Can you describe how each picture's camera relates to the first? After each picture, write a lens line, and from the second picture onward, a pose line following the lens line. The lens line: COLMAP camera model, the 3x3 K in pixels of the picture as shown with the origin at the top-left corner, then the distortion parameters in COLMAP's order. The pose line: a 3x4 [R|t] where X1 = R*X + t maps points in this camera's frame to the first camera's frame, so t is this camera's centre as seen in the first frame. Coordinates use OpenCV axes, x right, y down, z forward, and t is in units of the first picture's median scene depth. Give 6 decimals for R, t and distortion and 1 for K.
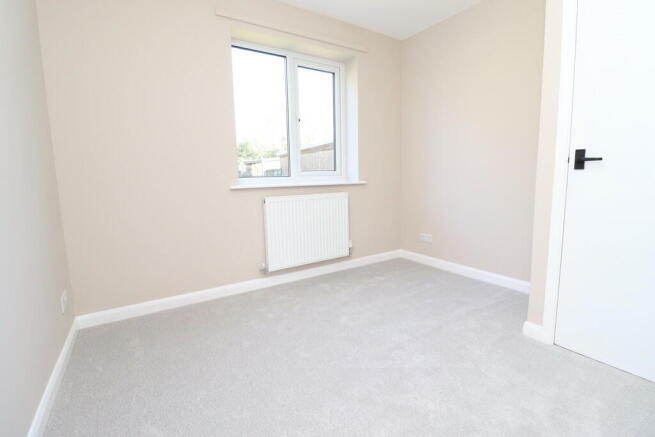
lens RADIAL K [[304.2, 0, 327.8], [0, 304.2, 240.9], [0, 0, 1]] dist [0.000263, -0.010802]
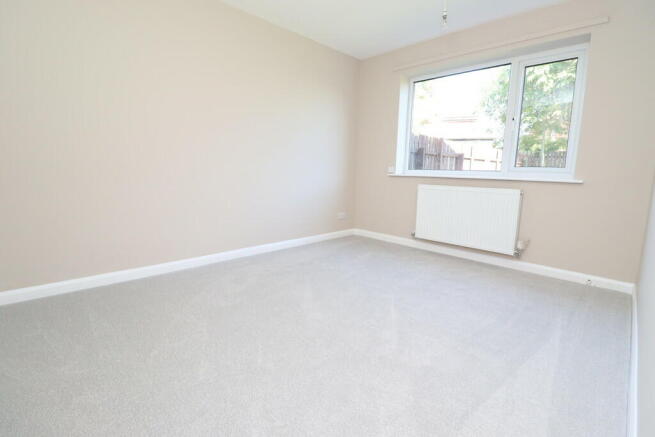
lens RADIAL K [[307.2, 0, 328.4], [0, 307.2, 216.4], [0, 0, 1]] dist [-0.001194, -0.011494]
pose [[0.237759, 0.172986, -0.955796, 0.879736], [-0.220375, 0.967960, 0.120369, -0.060902], [0.945994, 0.182014, 0.268263, 0.188858]]
